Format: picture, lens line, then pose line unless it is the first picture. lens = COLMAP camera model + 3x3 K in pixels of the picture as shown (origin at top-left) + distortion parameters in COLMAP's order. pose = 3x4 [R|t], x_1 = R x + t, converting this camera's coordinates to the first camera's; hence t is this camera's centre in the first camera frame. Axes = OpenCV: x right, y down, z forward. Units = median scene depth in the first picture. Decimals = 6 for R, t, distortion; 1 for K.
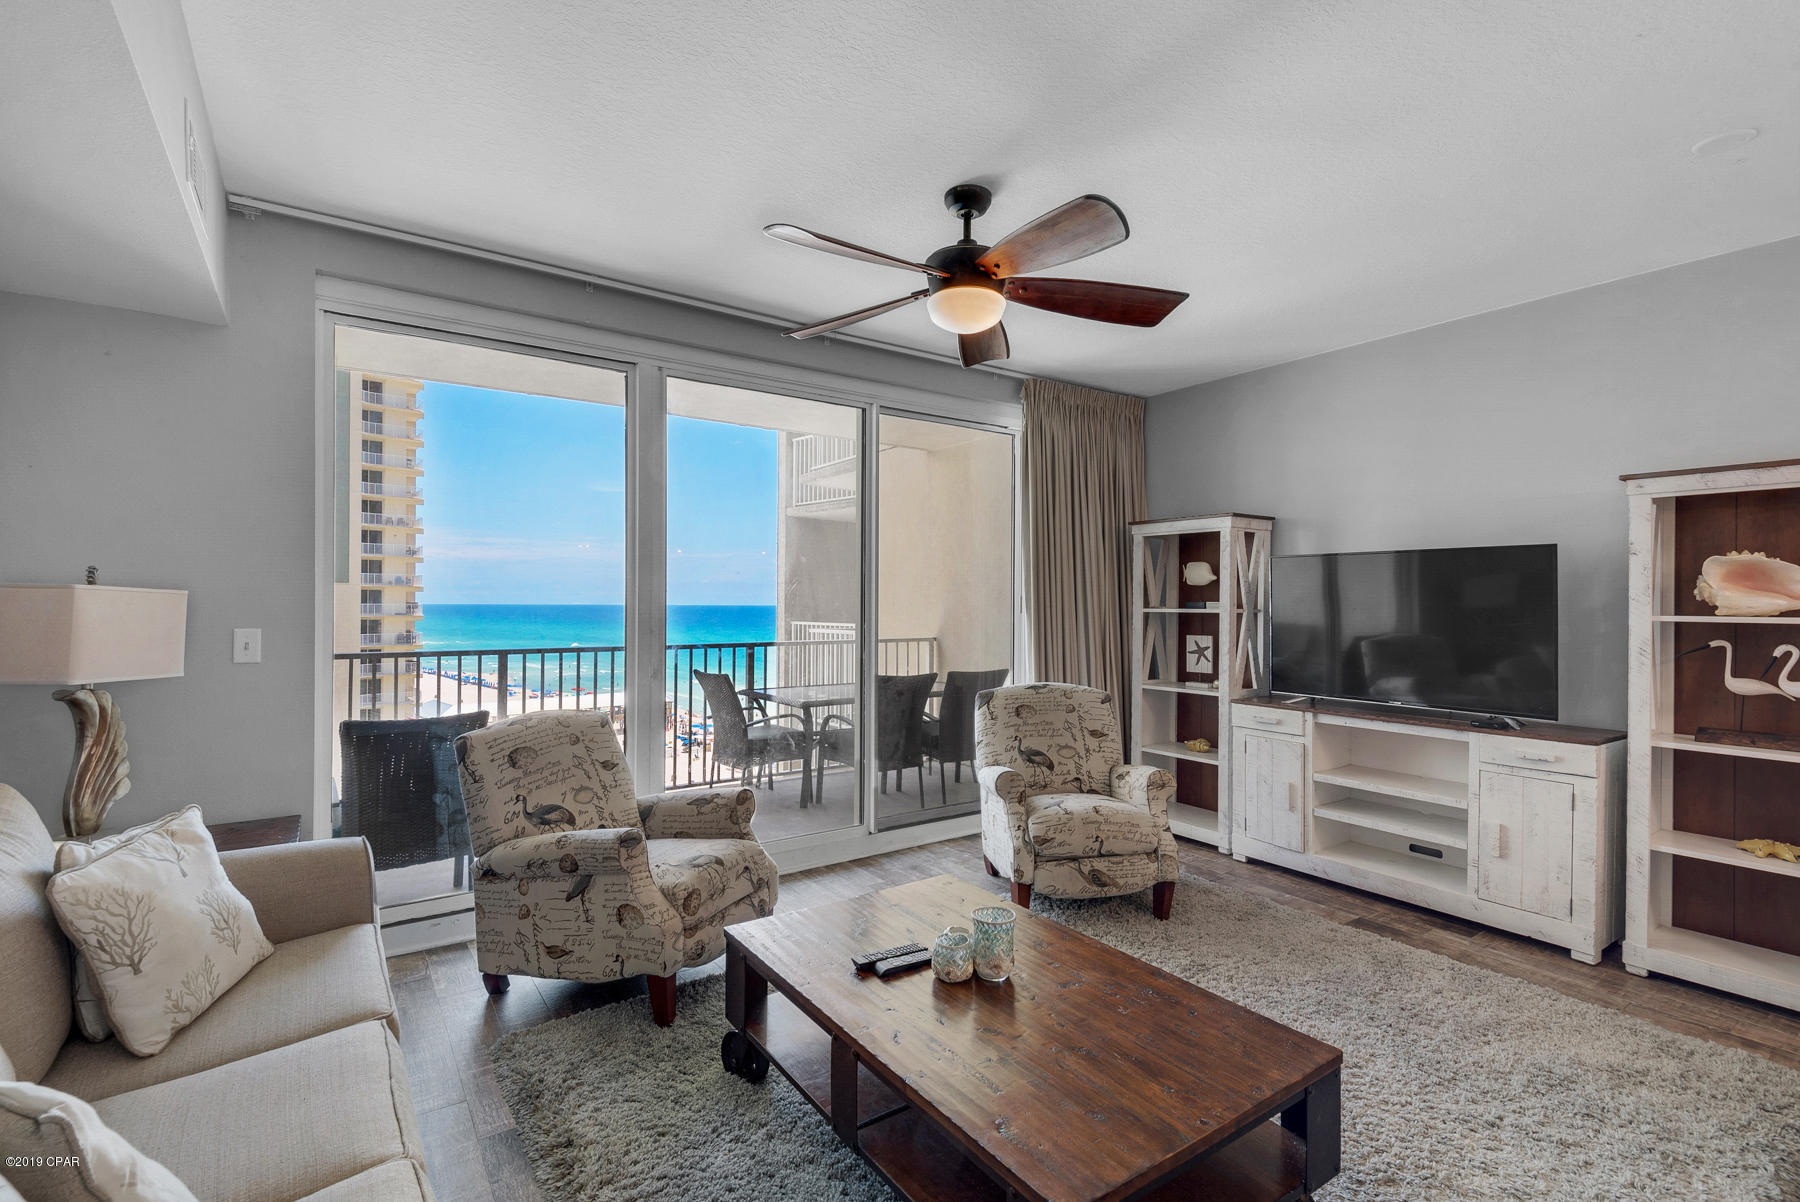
lens RADIAL K [[826.0, 0, 905.0], [0, 826.0, 595.7], [0, 0, 1]] dist [0.022874, -0.009958]
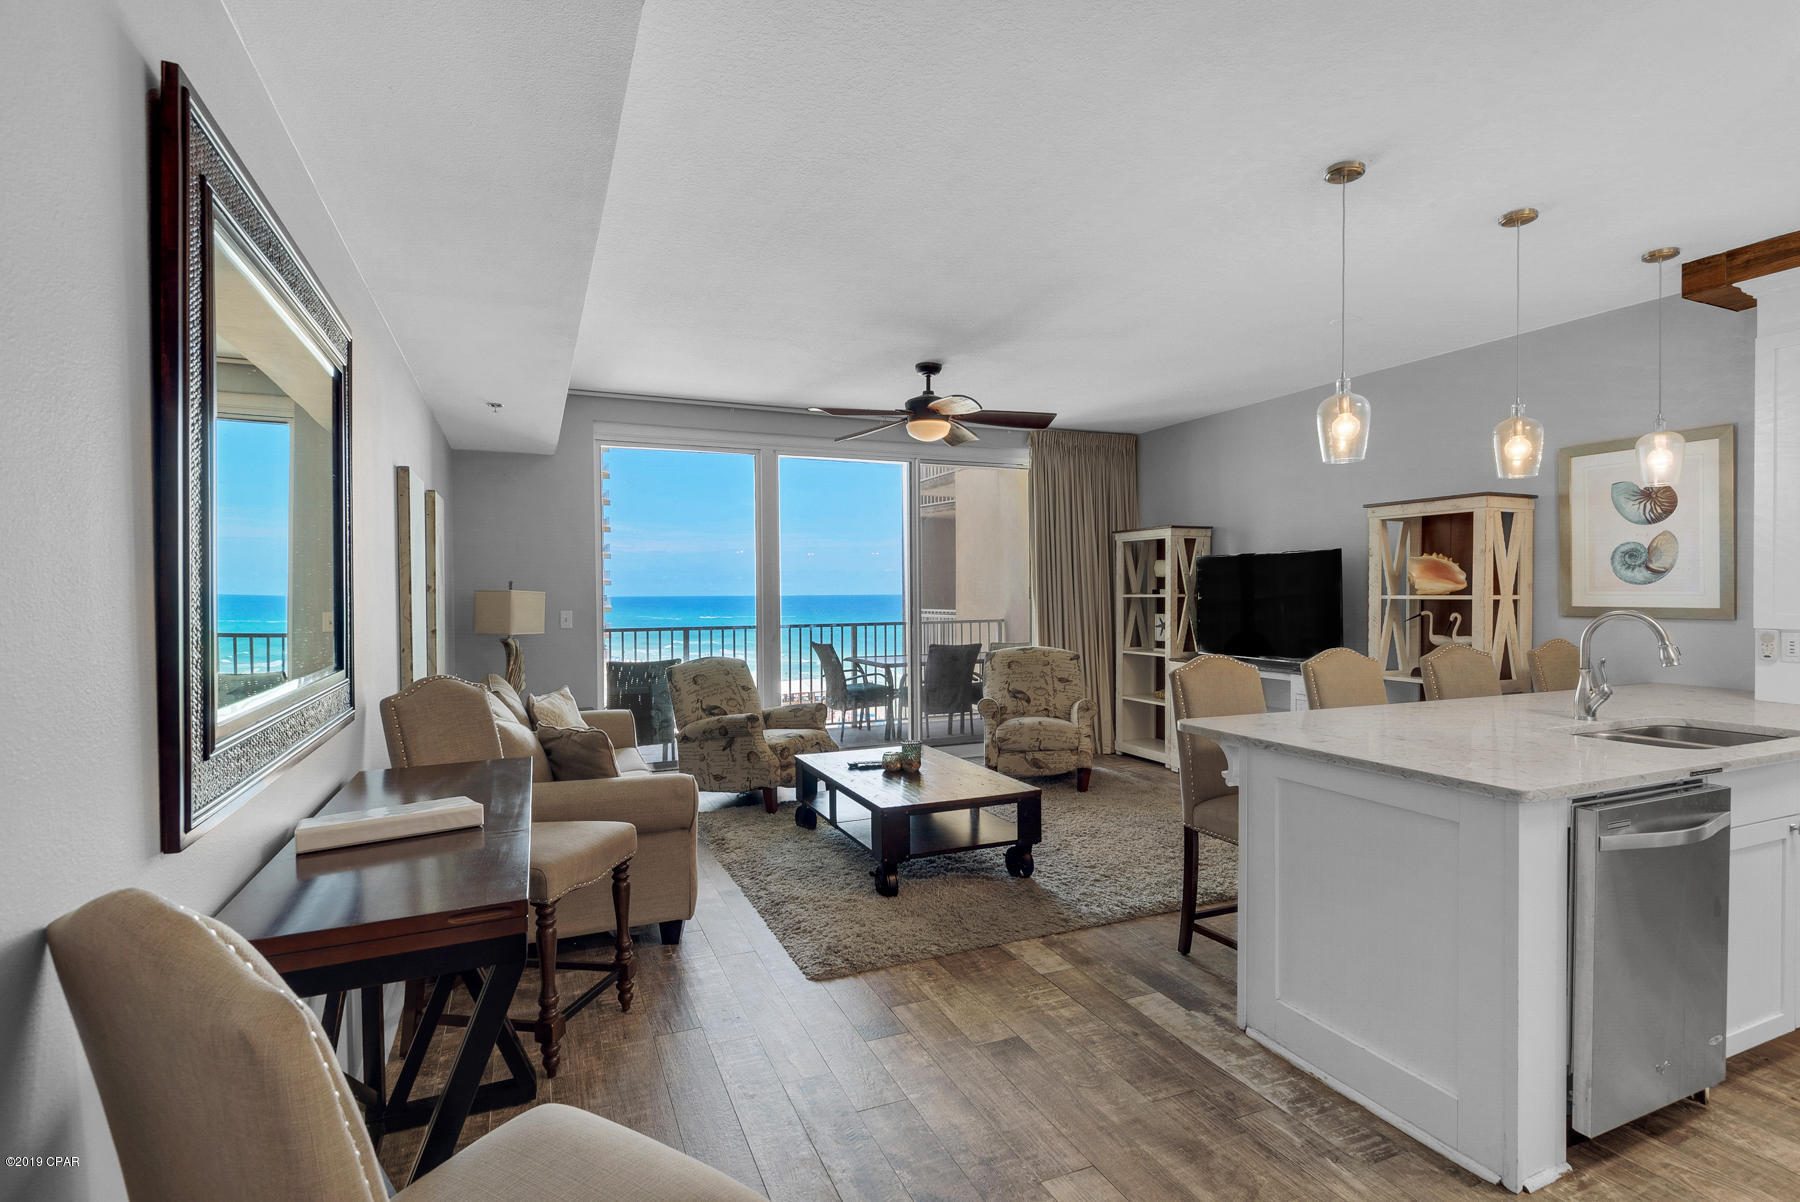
lens RADIAL K [[847.8, 0, 891.2], [0, 847.8, 604.7], [0, 0, 1]] dist [0.016035, -0.016015]
pose [[0.978490, -0.008759, -0.206108, 0.318287], [0.013690, 0.999653, 0.022512, -0.006624], [0.205840, -0.024849, 0.978270, -0.695292]]
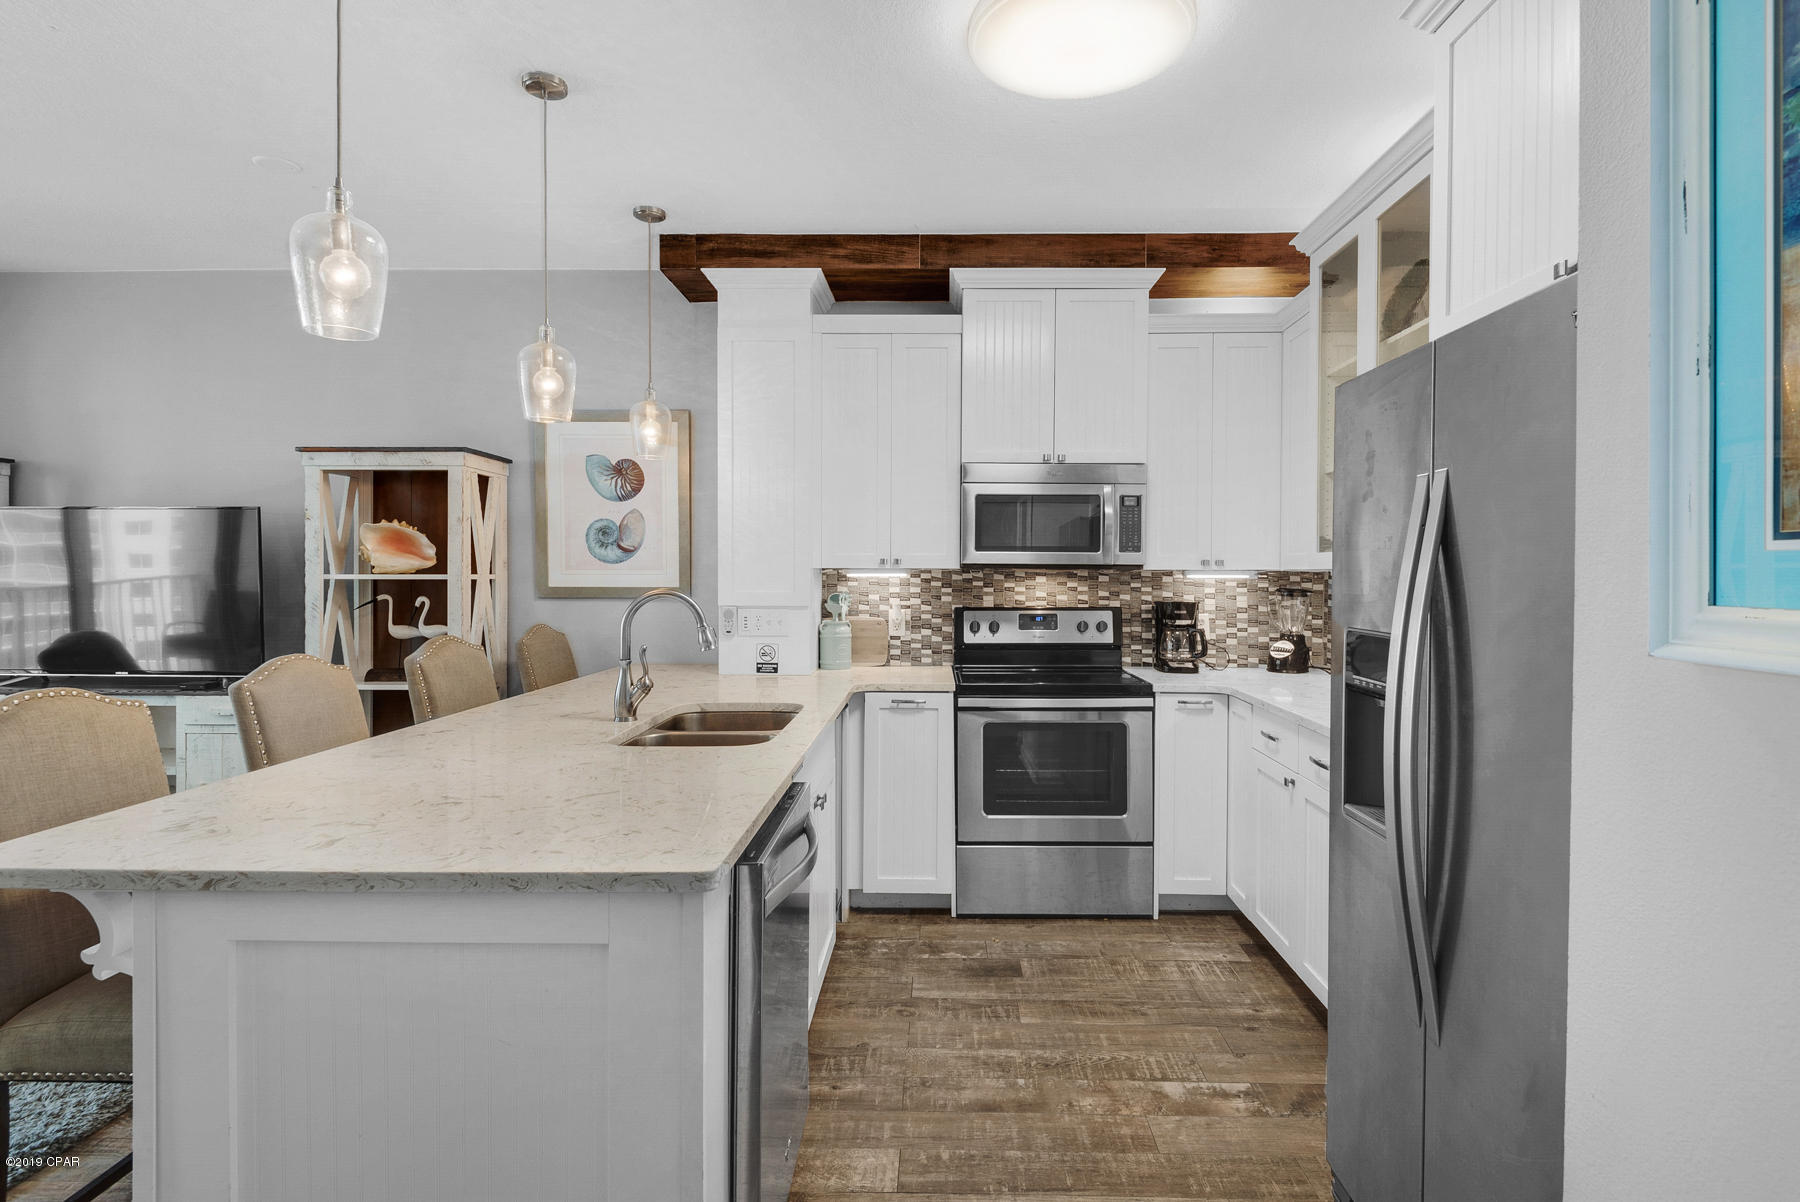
lens RADIAL K [[893.6, 0, 939.9], [0, 893.6, 588.5], [0, 0, 1]] dist [0.007578, -0.008246]
pose [[0.567835, -0.020555, 0.822885, 0.356188], [-0.005439, 0.999573, 0.028721, 0.003937], [-0.823124, -0.020785, 0.567481, -0.351218]]
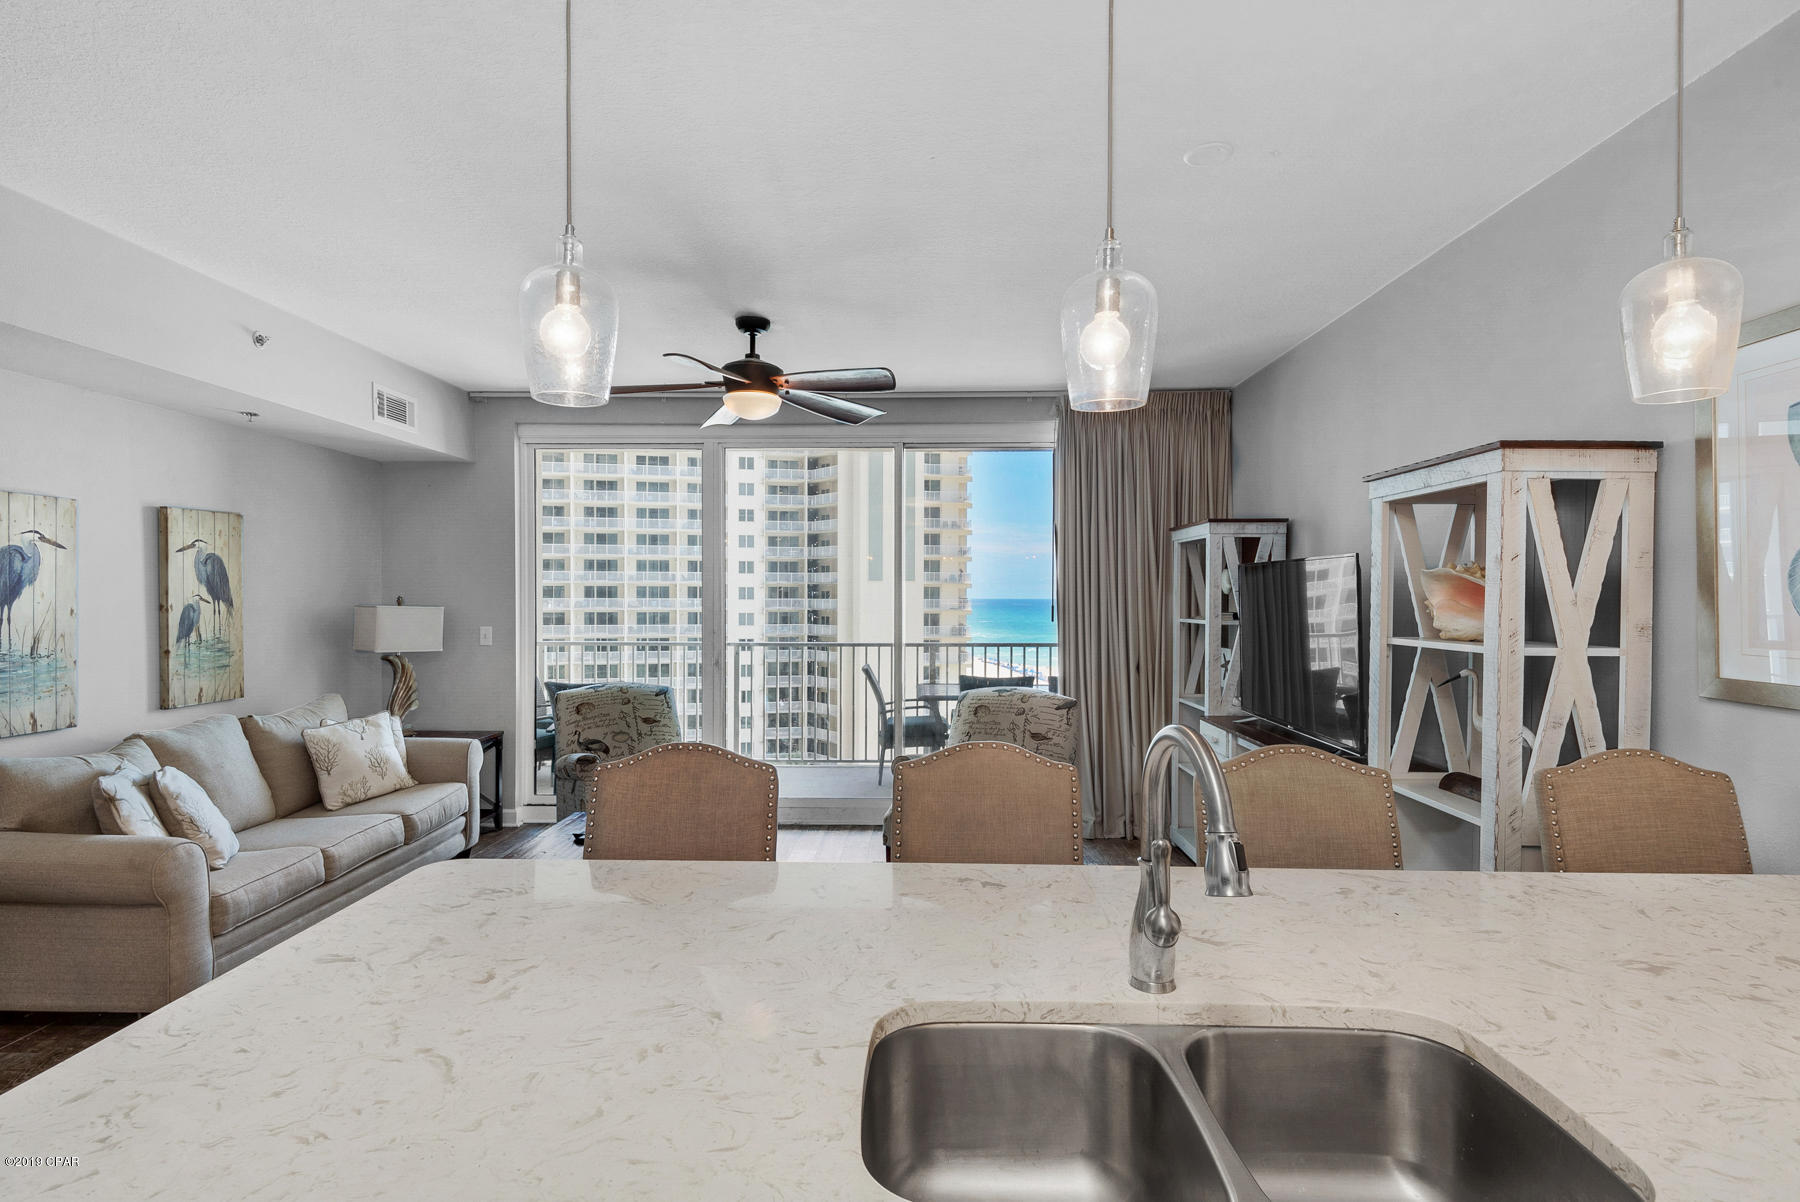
lens RADIAL K [[893.6, 0, 894.6], [0, 893.6, 604.8], [0, 0, 1]] dist [0.007578, -0.008246]
pose [[0.812213, 0.001762, -0.583358, 0.975990], [0.007976, 0.999868, 0.014125, -0.025789], [0.583307, -0.016125, 0.812092, -0.056004]]
